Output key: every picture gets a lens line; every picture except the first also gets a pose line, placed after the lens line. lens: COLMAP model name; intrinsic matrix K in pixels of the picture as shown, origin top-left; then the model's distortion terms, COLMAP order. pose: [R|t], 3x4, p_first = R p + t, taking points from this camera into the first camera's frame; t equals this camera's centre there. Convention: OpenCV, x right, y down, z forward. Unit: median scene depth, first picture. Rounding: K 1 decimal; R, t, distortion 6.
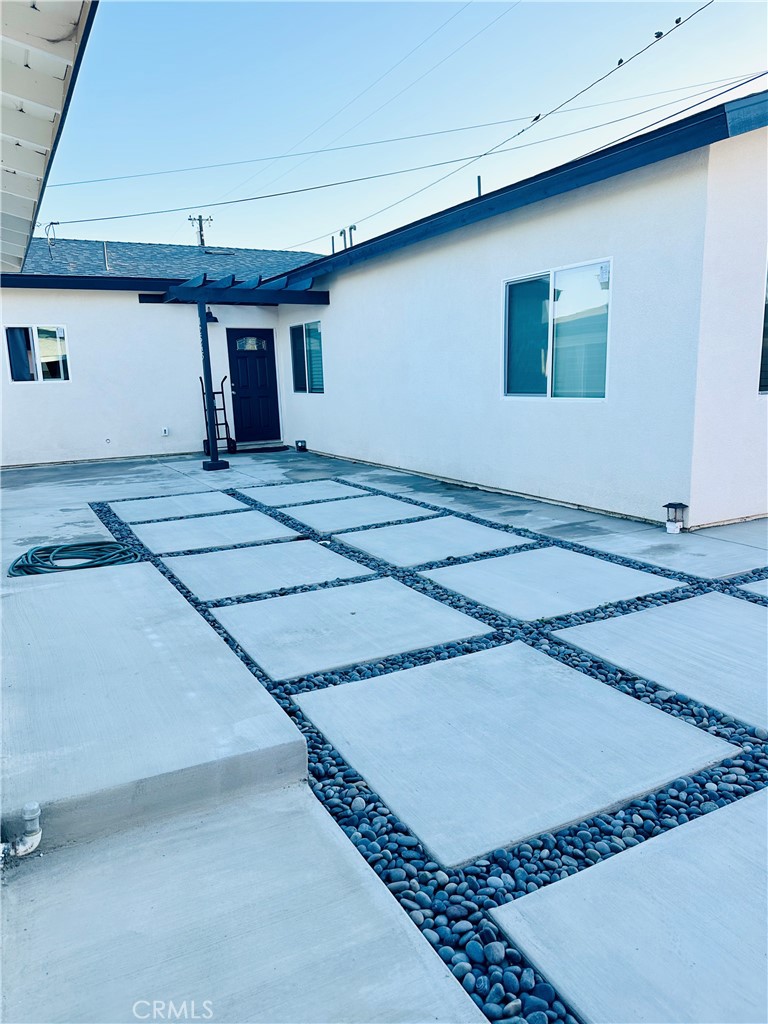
lens RADIAL K [[706.8, 0, 382.1], [0, 706.8, 519.3], [0, 0, 1]] dist [0.042397, -0.041051]
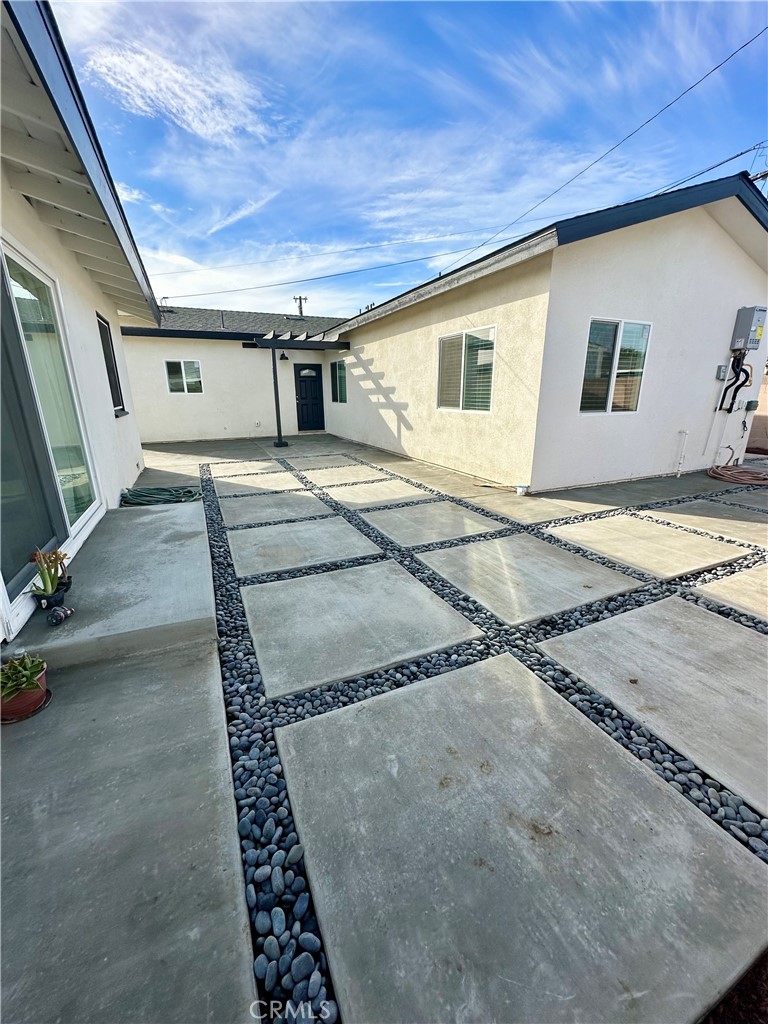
lens RADIAL K [[406.4, 0, 380.4], [0, 406.4, 507.3], [0, 0, 1]] dist [-0.001973, 0.000360]
pose [[0.998094, 0.036861, -0.049490, 0.173447], [-0.033093, 0.996641, 0.074905, -0.016732], [0.052085, -0.073125, 0.995962, 0.047149]]
